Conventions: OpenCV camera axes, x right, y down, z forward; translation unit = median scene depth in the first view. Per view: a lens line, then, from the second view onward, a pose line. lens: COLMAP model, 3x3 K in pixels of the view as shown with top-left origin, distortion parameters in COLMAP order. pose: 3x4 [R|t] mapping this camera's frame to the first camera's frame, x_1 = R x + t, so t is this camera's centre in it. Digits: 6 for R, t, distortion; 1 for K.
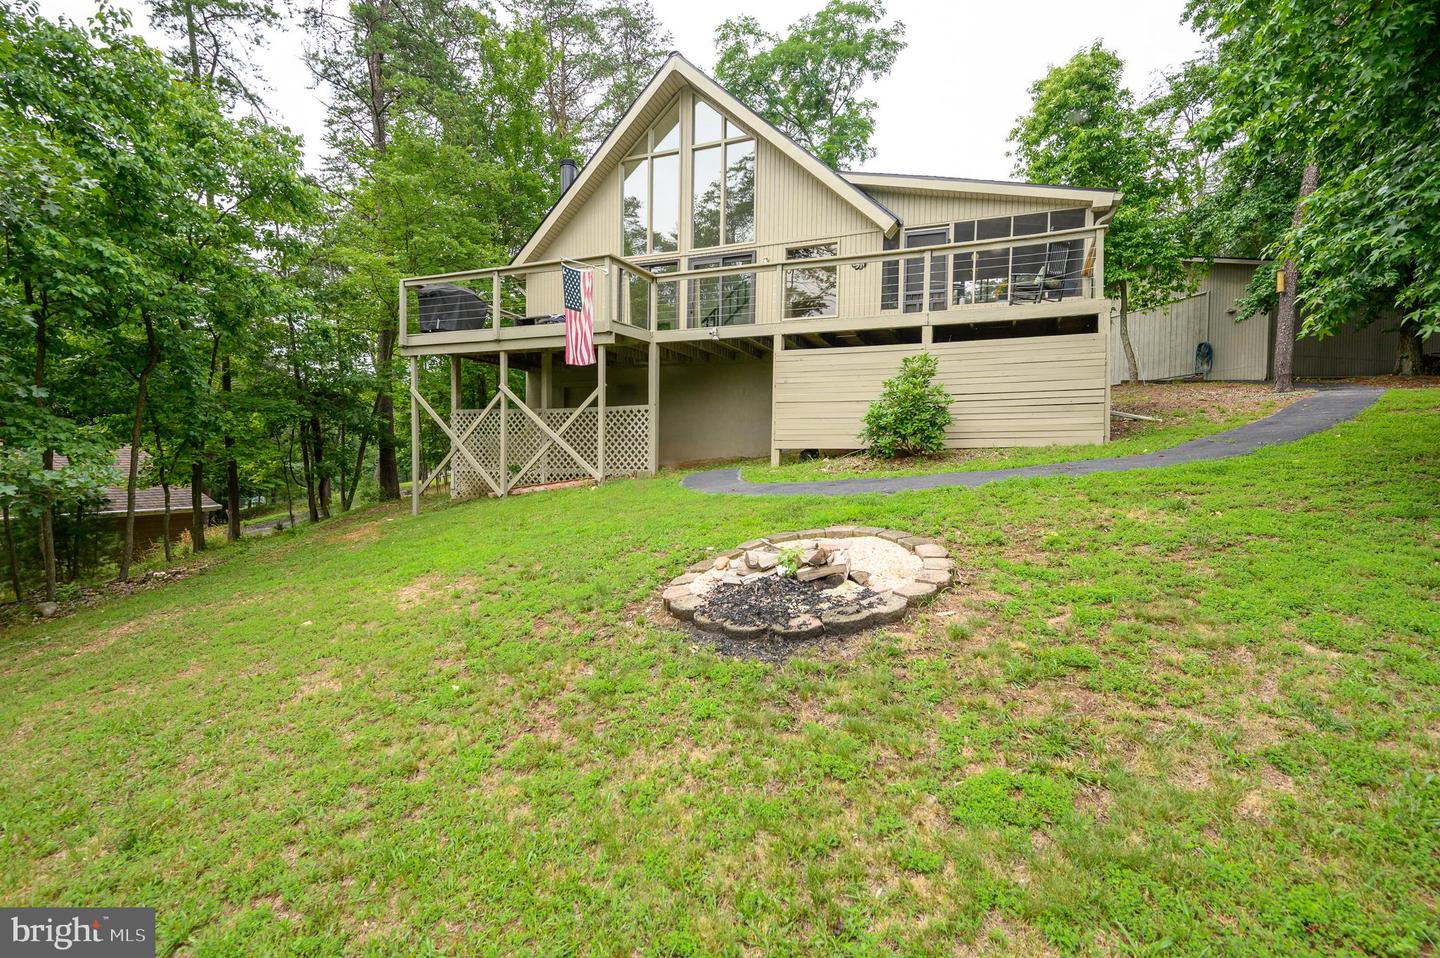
lens RADIAL K [[633.5, 0, 720.0], [0, 633.5, 477.6], [0, 0, 1]] dist [0.000976, -0.000593]
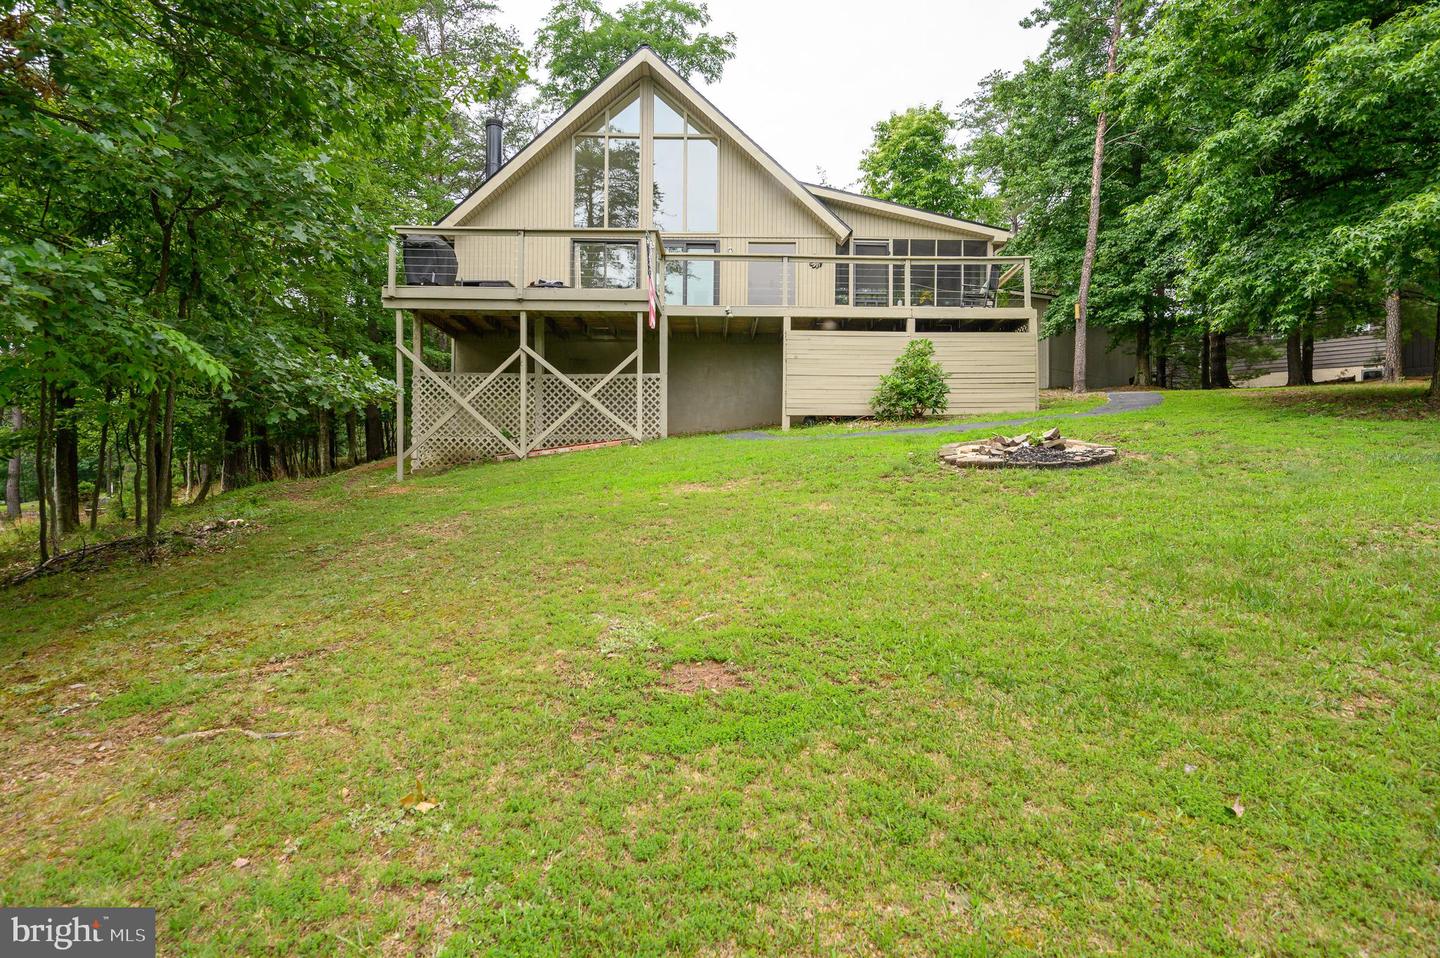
lens RADIAL K [[771.4, 0, 673.2], [0, 771.4, 476.2], [0, 0, 1]] dist [-0.000639, 0.000299]
pose [[0.924665, 0.004802, 0.380752, -0.577649], [0.013411, 0.998889, -0.045167, 0.113661], [-0.380546, 0.046871, 0.923573, -0.185138]]
